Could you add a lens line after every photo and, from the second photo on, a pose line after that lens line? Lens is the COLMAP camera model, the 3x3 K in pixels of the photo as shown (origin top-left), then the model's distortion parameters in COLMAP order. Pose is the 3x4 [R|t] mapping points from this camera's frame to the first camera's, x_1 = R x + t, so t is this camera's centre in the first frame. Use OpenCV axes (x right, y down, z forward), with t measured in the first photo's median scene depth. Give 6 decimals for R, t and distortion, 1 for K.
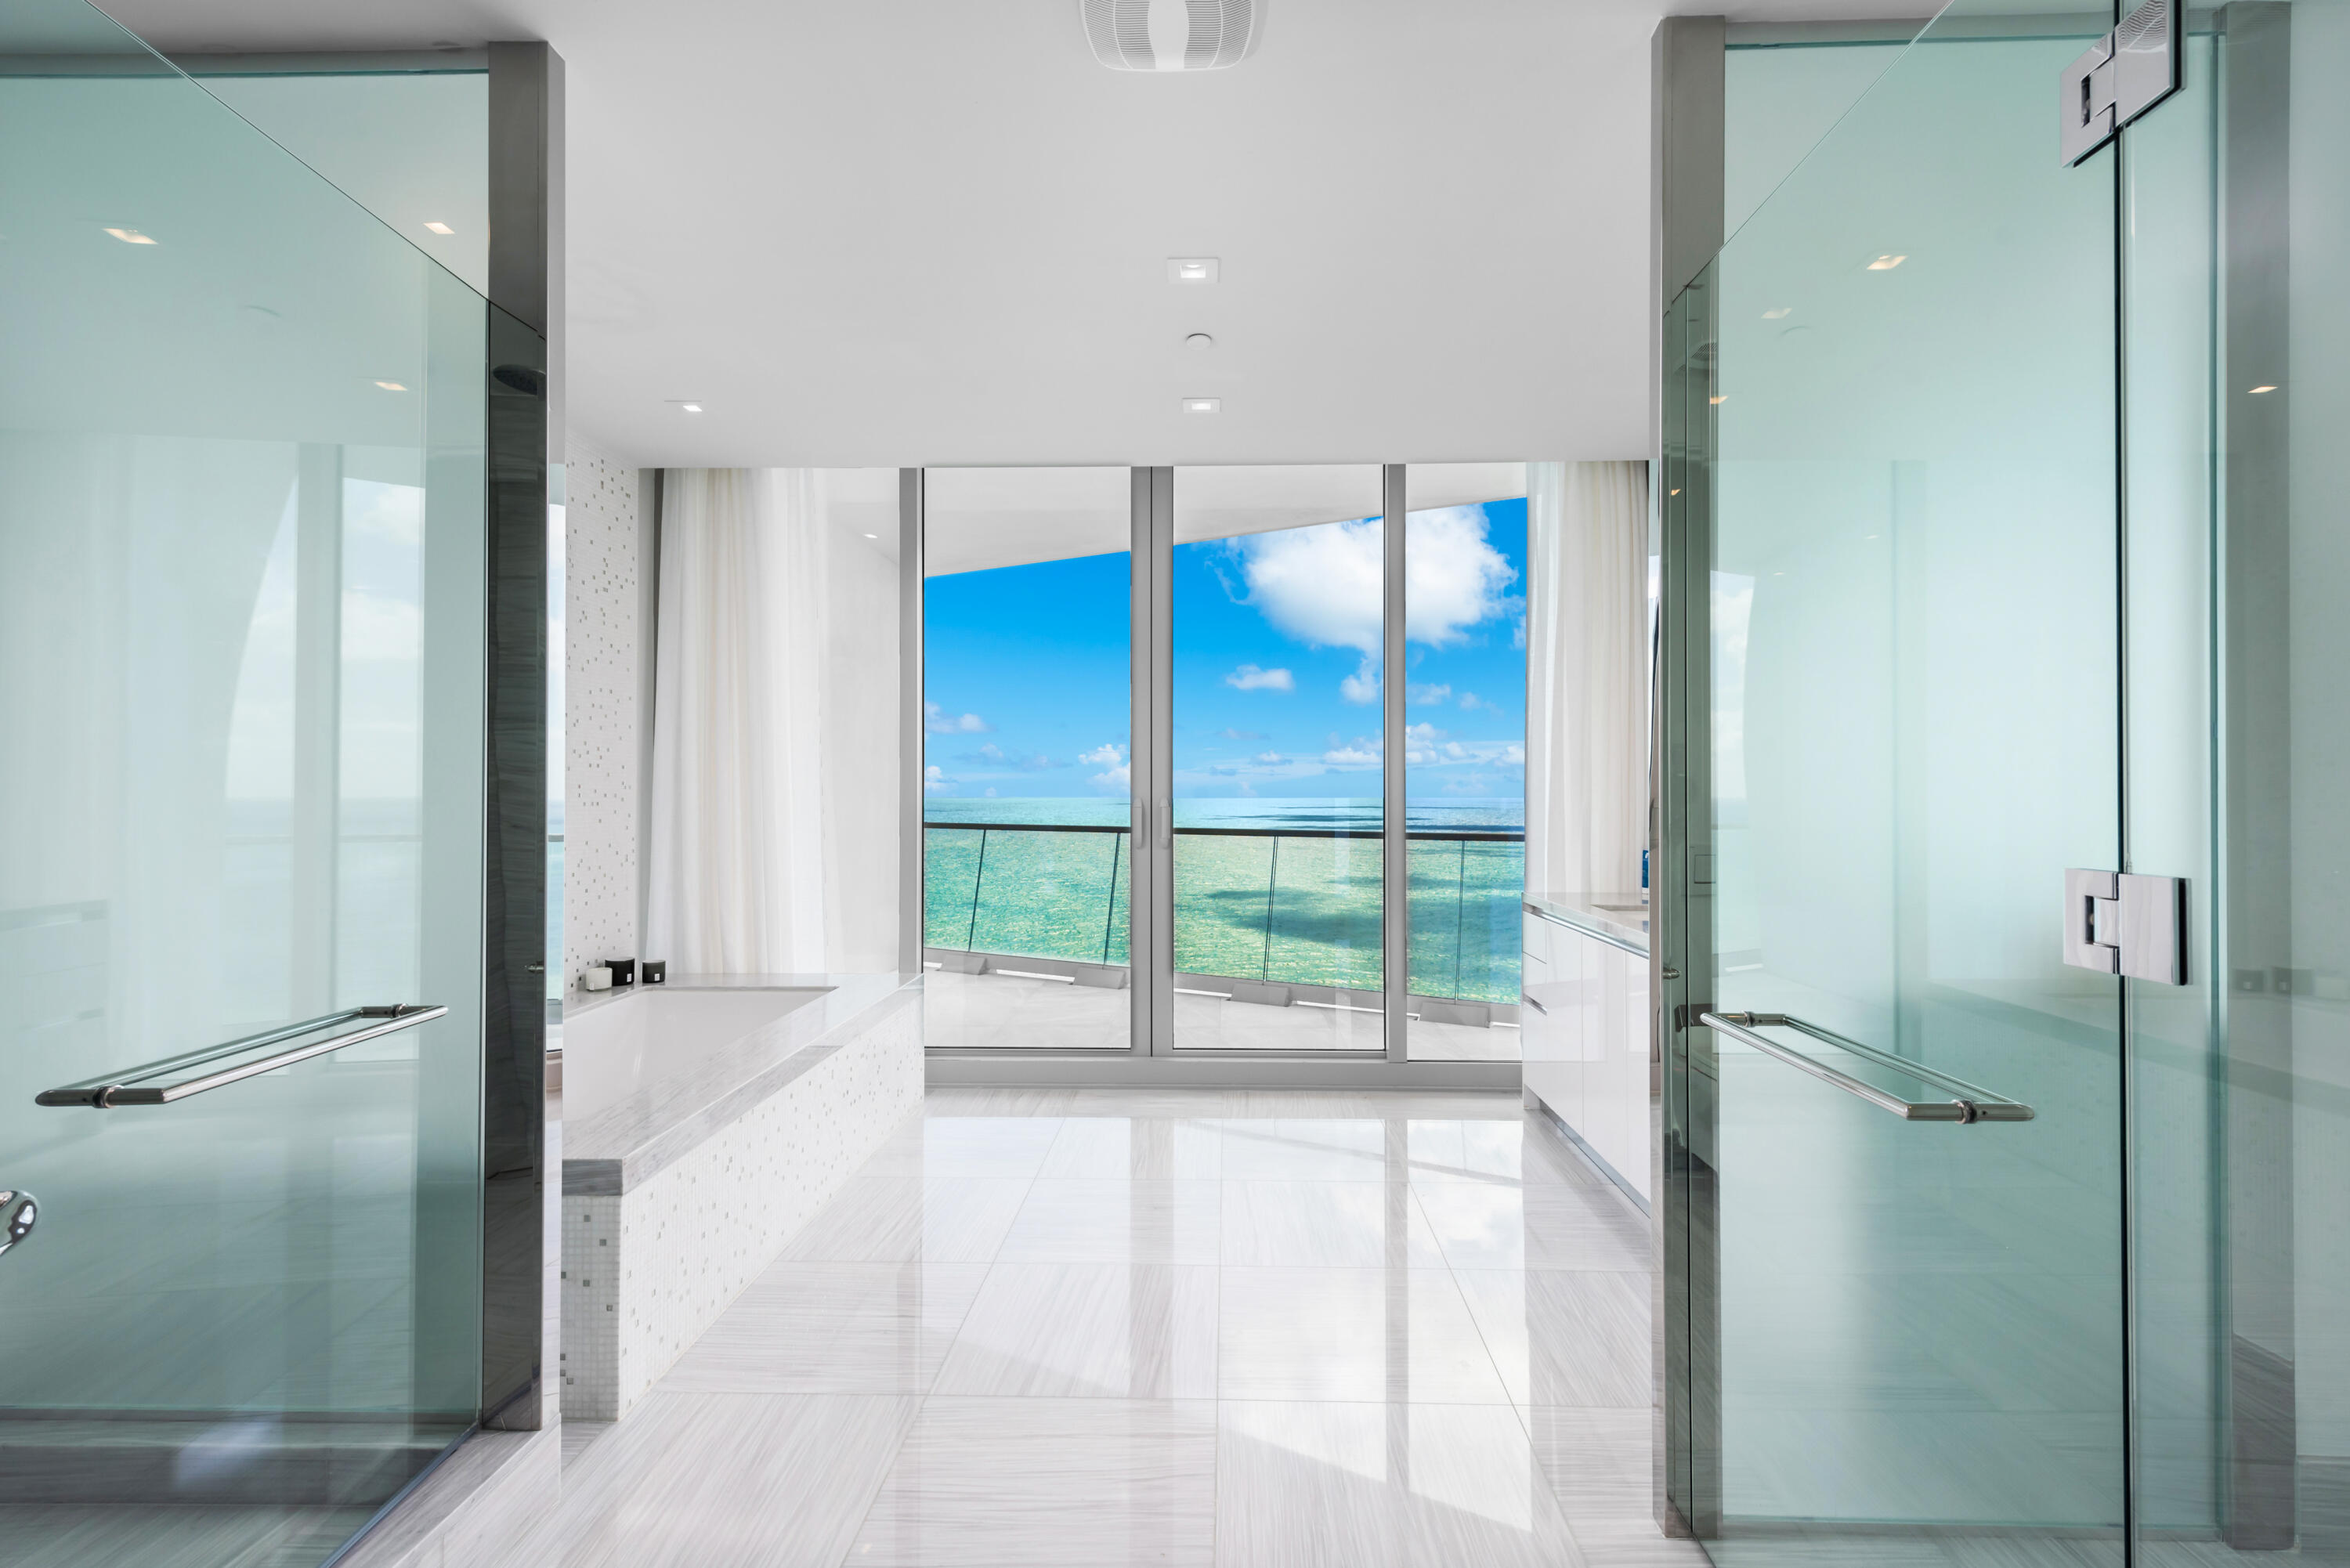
lens RADIAL K [[1066.7, 0, 1183.1], [0, 1066.7, 778.0], [0, 0, 1]] dist [0.013082, -0.002106]
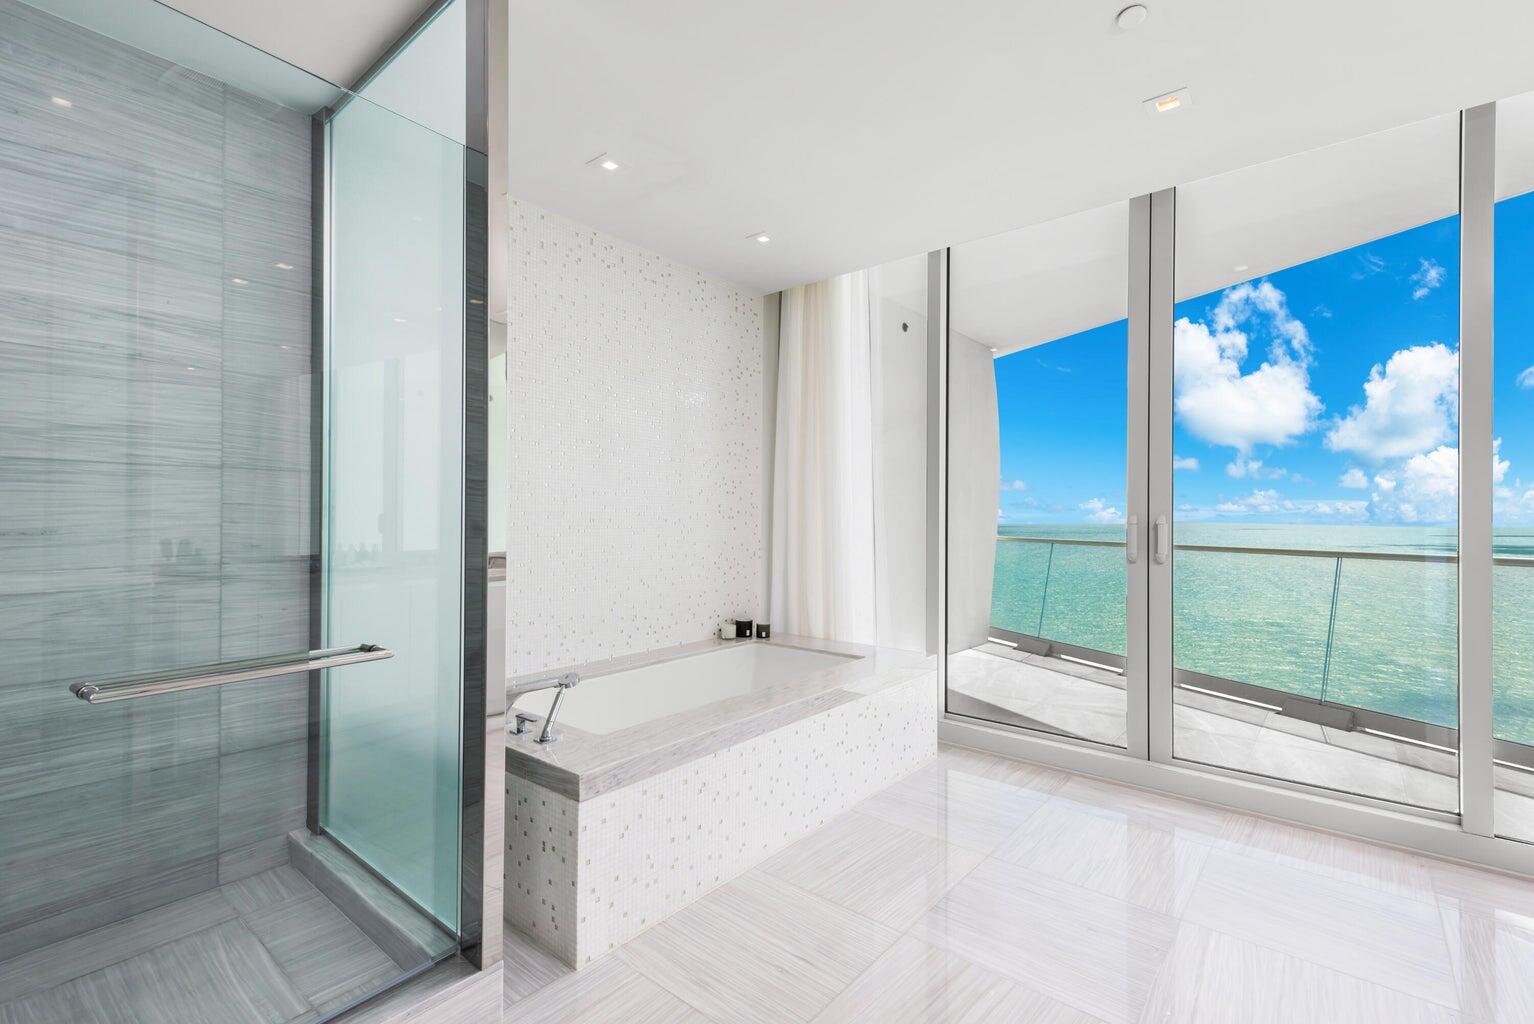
lens RADIAL K [[696.4, 0, 764.4], [0, 696.4, 514.9], [0, 0, 1]] dist [0.013082, -0.002106]
pose [[0.792000, 0.002074, -0.610518, 0.098843], [0.003176, 0.999967, 0.007517, 0.012998], [0.610513, -0.007892, 0.791967, 0.235688]]
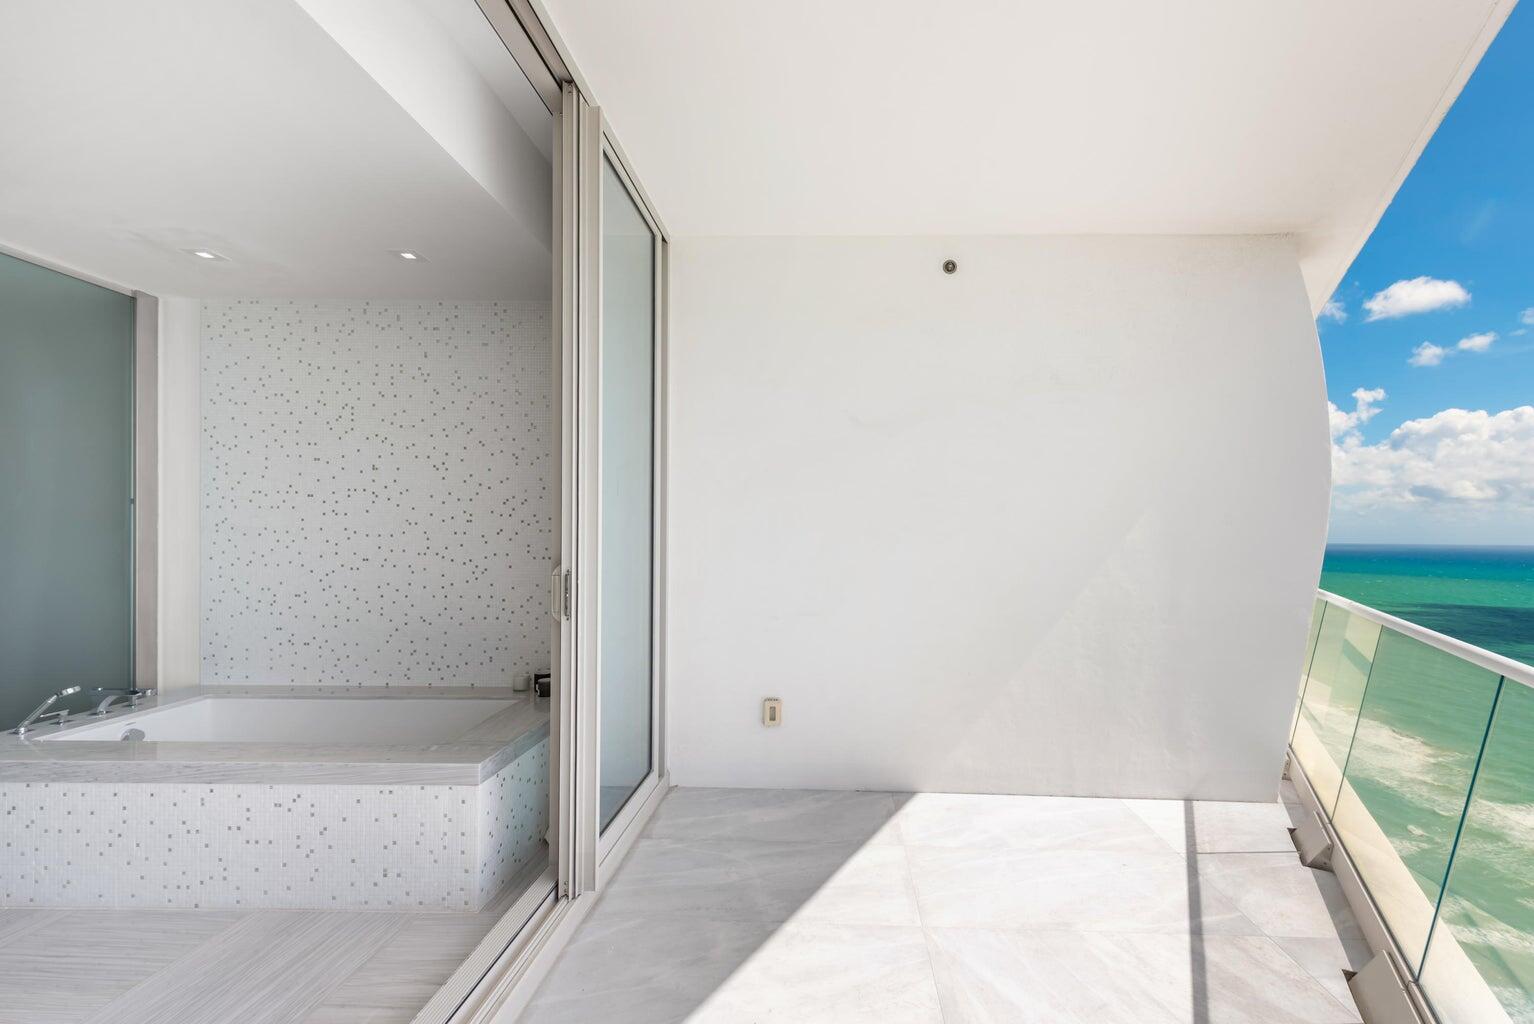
lens RADIAL K [[660.4, 0, 776.4], [0, 660.4, 522.1], [0, 0, 1]] dist [-0.001485, -0.000348]
pose [[0.028629, -0.014337, -0.999487, 0.319516], [0.007659, 0.999871, -0.014123, -0.007500], [0.999561, -0.007251, 0.028735, 1.261992]]
